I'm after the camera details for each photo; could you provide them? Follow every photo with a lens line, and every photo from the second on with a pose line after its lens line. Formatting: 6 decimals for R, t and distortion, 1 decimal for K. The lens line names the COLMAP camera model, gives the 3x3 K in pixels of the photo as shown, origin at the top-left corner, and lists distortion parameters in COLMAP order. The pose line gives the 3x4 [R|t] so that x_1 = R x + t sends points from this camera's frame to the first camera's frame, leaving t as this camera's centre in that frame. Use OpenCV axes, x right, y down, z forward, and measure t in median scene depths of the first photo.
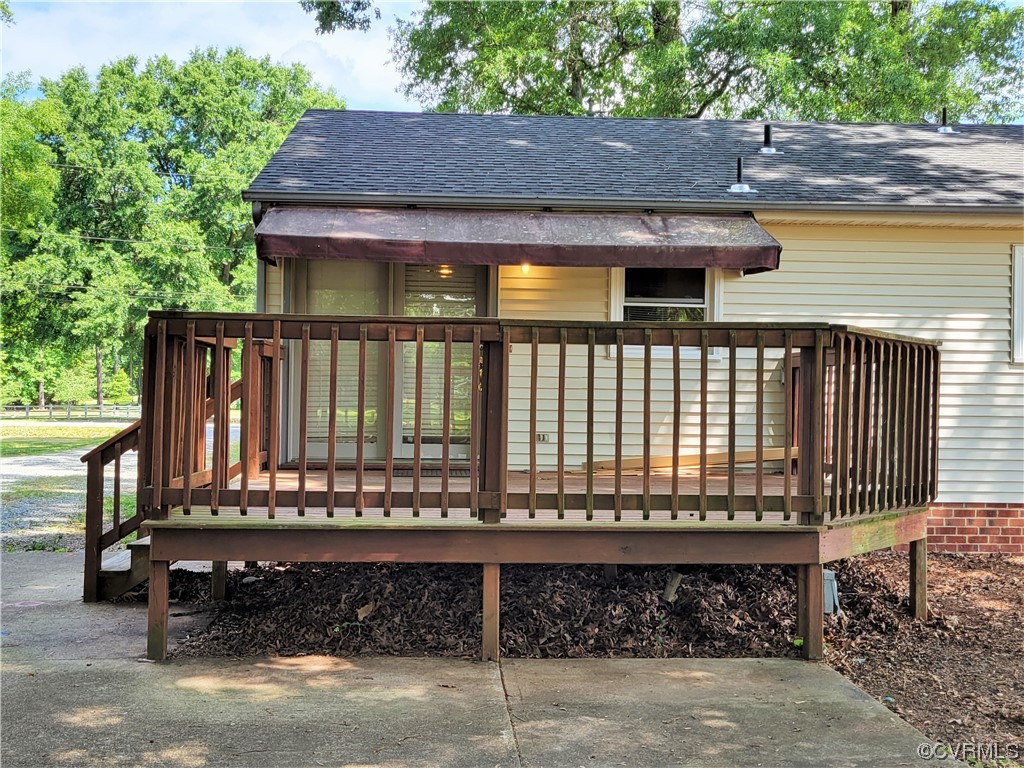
lens RADIAL K [[1160.1, 0, 512.0], [0, 1160.1, 384.0], [0, 0, 1]] dist [0.063625, 0.012908]
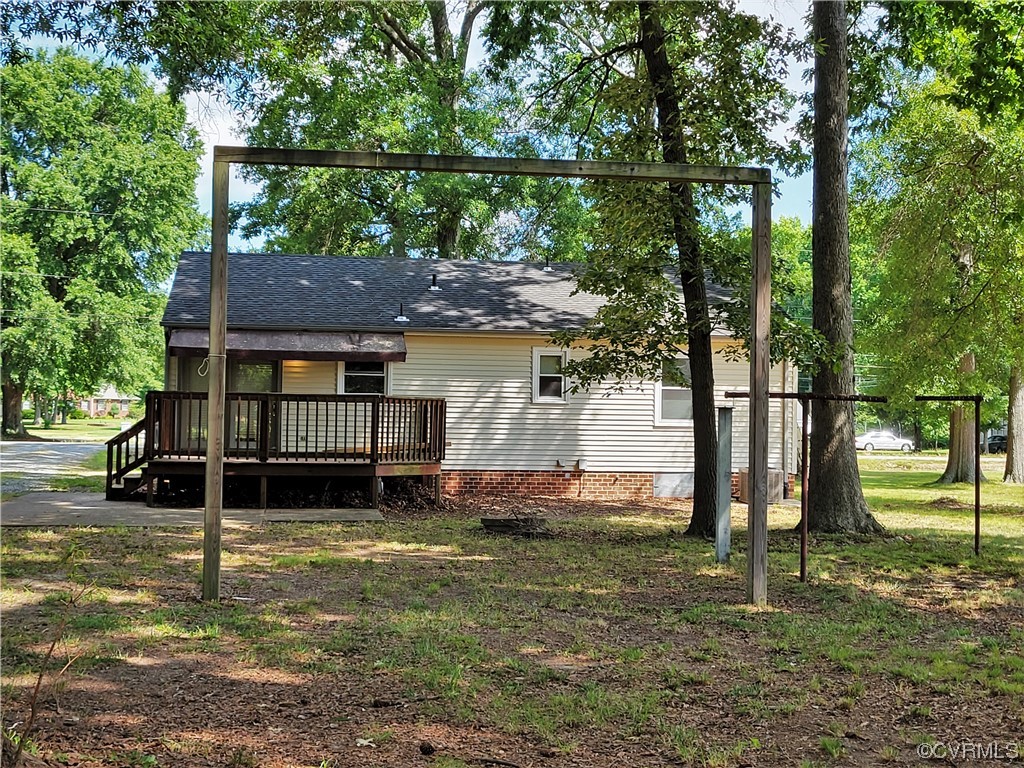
lens RADIAL K [[1530.0, 0, 512.0], [0, 1530.0, 384.0], [0, 0, 1]] dist [0.098888, -0.112514]
pose [[0.997128, 0.004520, 0.075604, 0.193254], [-0.003814, 0.999948, -0.009475, -0.027458], [-0.075643, 0.009159, 0.997093, -1.798152]]
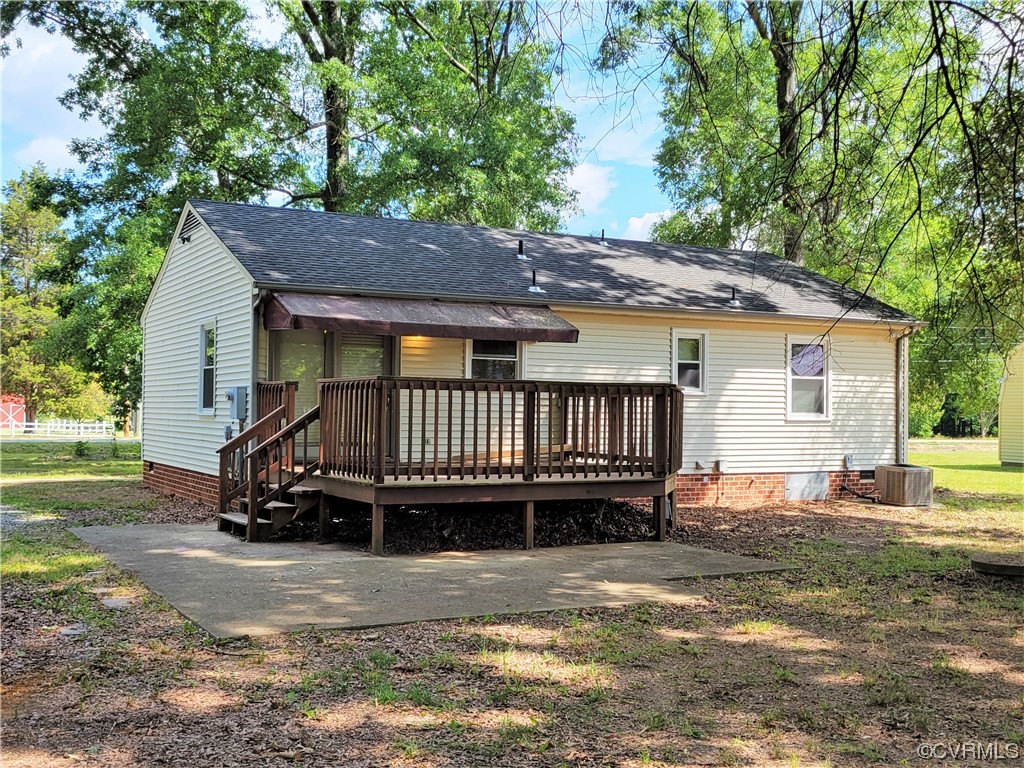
lens RADIAL K [[1160.1, 0, 512.0], [0, 1160.1, 384.0], [0, 0, 1]] dist [0.063625, 0.012908]
pose [[0.908429, 0.006162, 0.417993, -0.544381], [-0.003628, 0.999970, -0.006858, -0.022028], [-0.418023, 0.004714, 0.908424, -0.505982]]
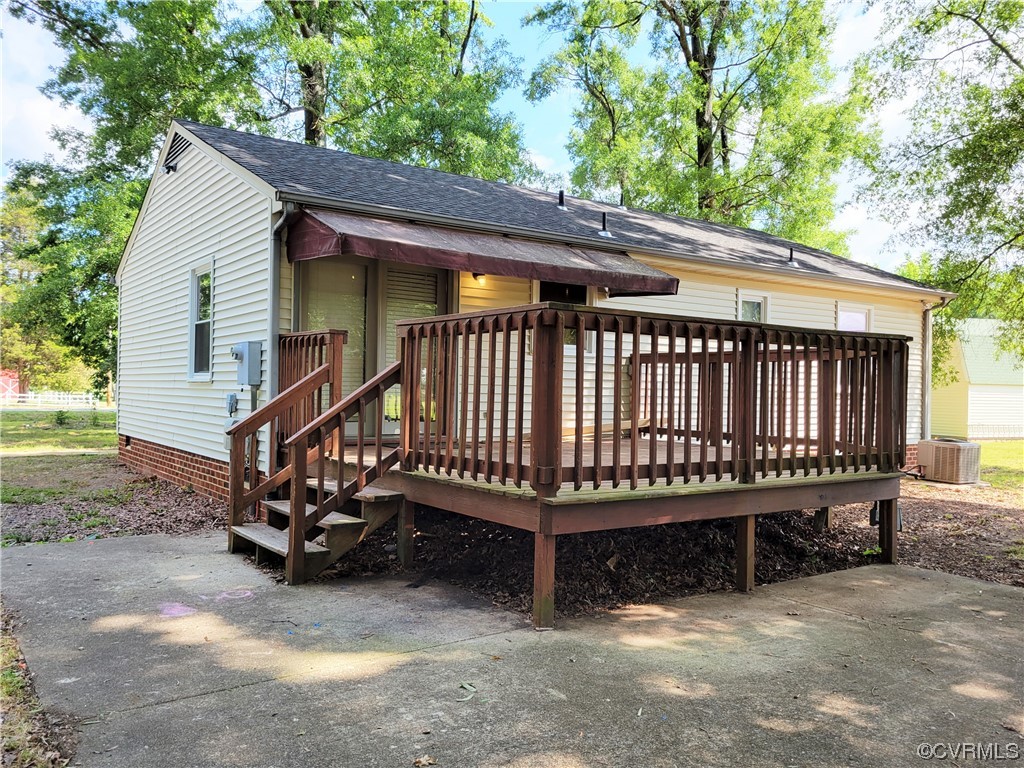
lens RADIAL K [[825.7, 0, 512.0], [0, 825.7, 384.0], [0, 0, 1]] dist [0.038003, -0.013716]
pose [[0.847310, 0.004780, 0.531076, -0.441285], [-0.011758, 0.999883, 0.009759, 0.003000], [-0.530968, -0.014514, 0.847268, 0.225509]]
